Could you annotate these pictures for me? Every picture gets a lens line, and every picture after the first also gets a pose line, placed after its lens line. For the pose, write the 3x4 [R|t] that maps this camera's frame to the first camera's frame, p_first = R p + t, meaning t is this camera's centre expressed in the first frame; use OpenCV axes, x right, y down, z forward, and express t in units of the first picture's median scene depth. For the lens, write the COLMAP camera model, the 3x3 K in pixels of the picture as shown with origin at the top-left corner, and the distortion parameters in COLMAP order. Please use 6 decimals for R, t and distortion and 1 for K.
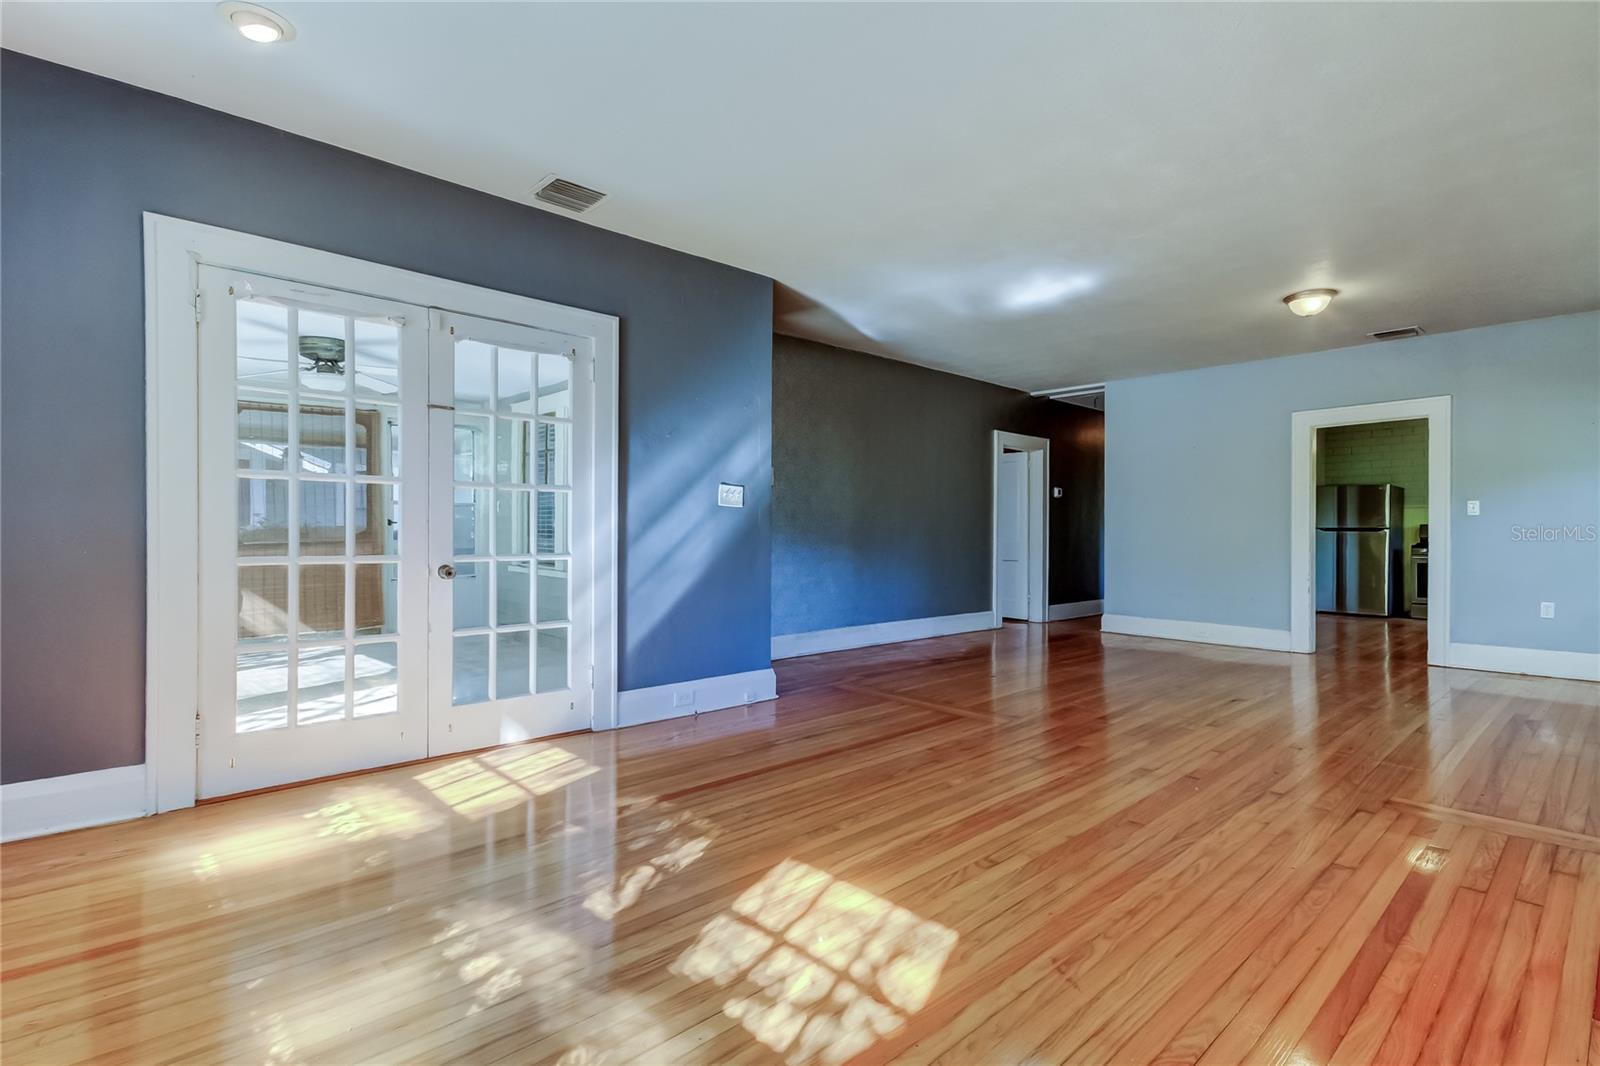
lens RADIAL K [[733.7, 0, 800.0], [0, 733.7, 533.0], [0, 0, 1]] dist [0.005317, 0.001088]
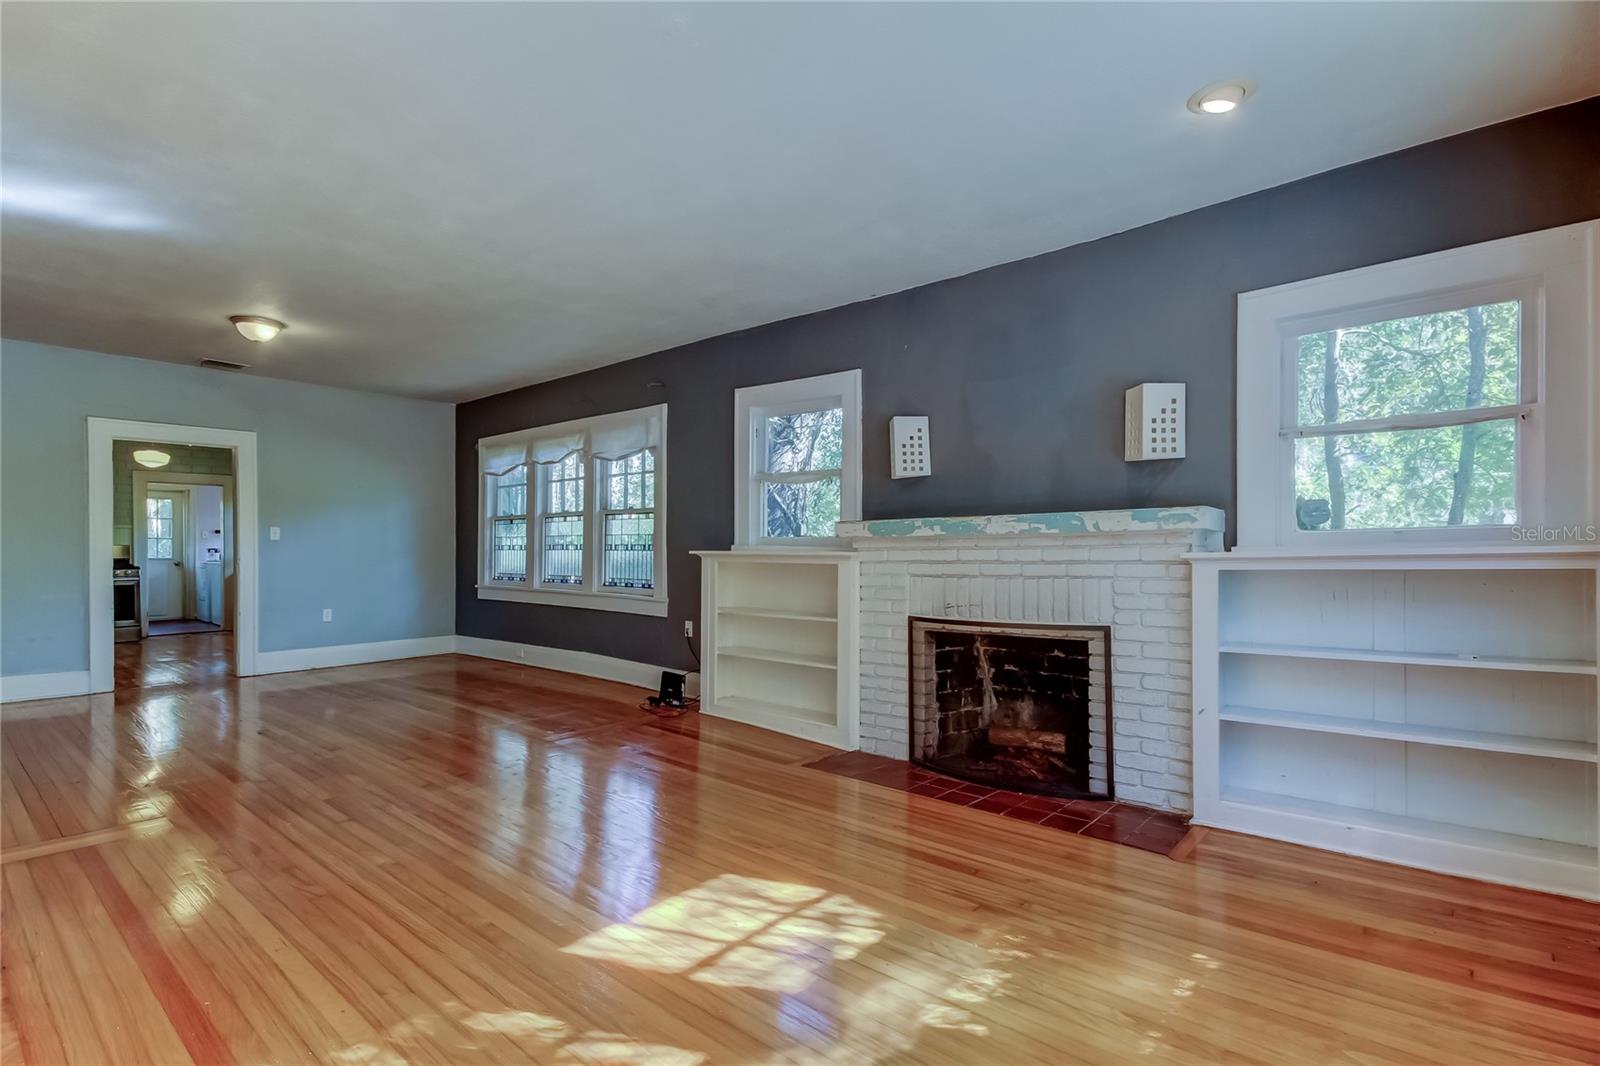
lens RADIAL K [[744.5, 0, 803.9], [0, 744.5, 545.9], [0, 0, 1]] dist [0.001672, 0.000134]
pose [[-0.084317, 0.004470, 0.996429, -0.310414], [0.007092, 0.999967, -0.003886, -0.003629], [-0.996414, 0.006739, -0.084346, 0.279263]]
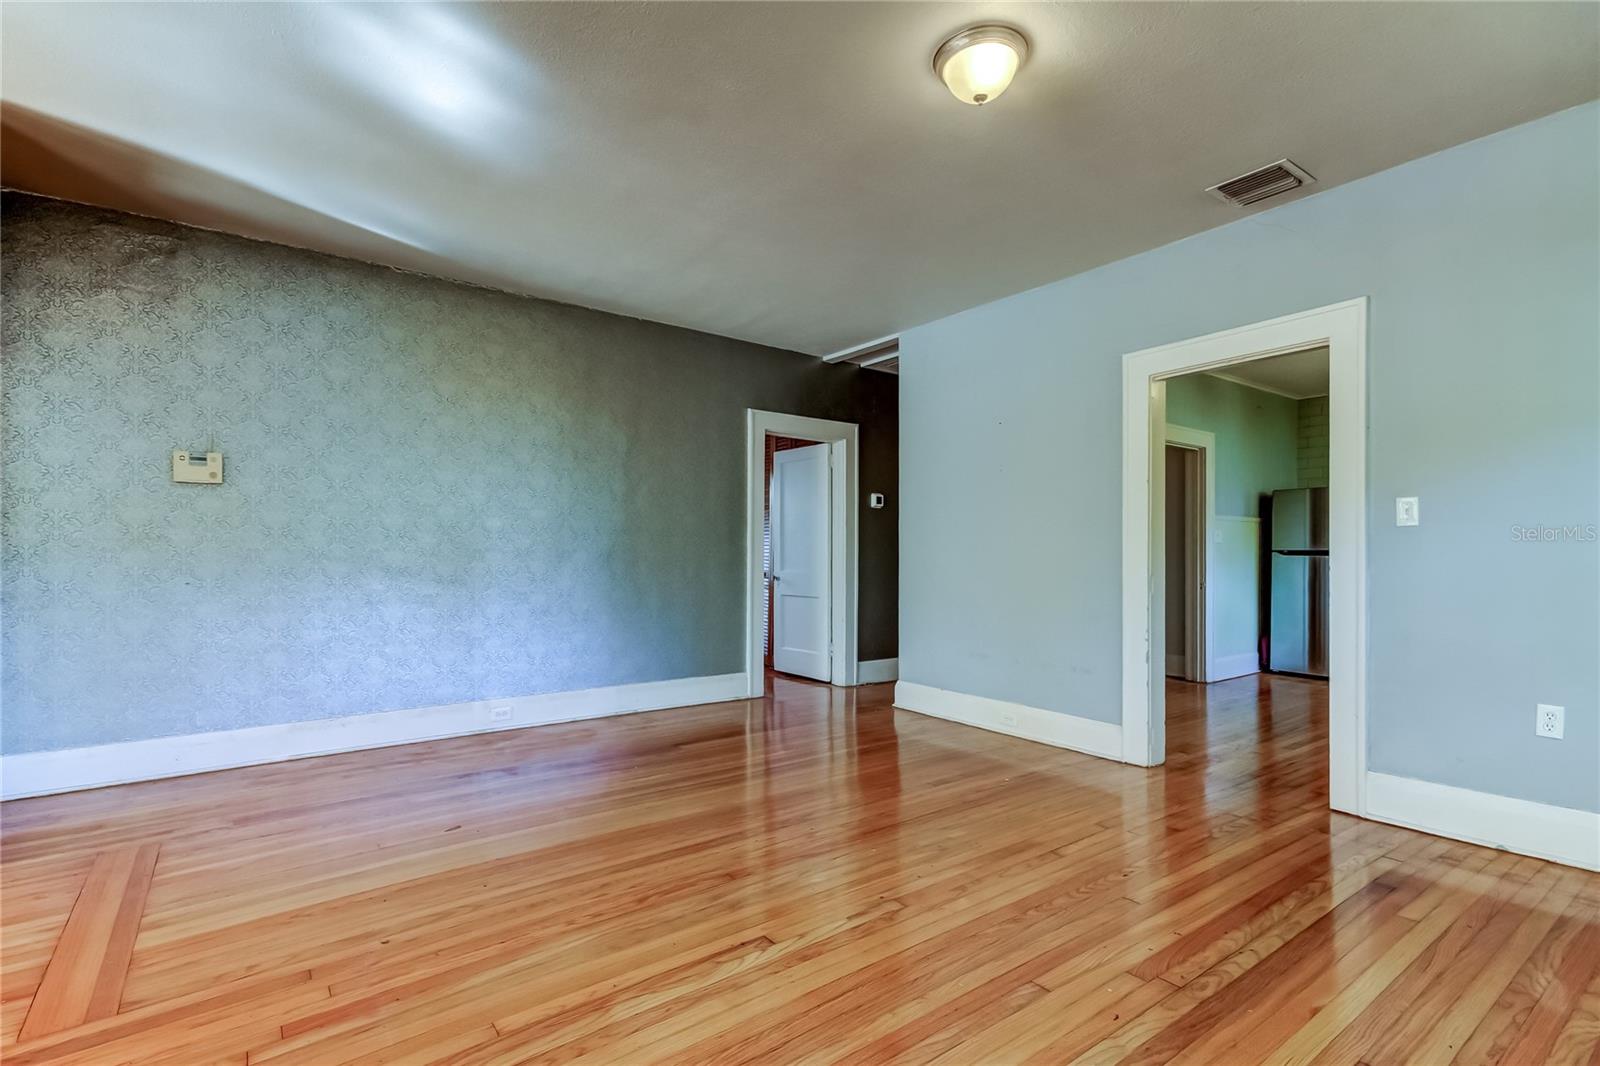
lens RADIAL K [[744.5, 0, 803.9], [0, 744.5, 545.9], [0, 0, 1]] dist [0.001672, 0.000134]
pose [[0.996174, 0.000204, -0.087391, 0.540823], [-0.001554, 0.999881, -0.015374, -0.001396], [0.087377, 0.015451, 0.996055, 0.448306]]
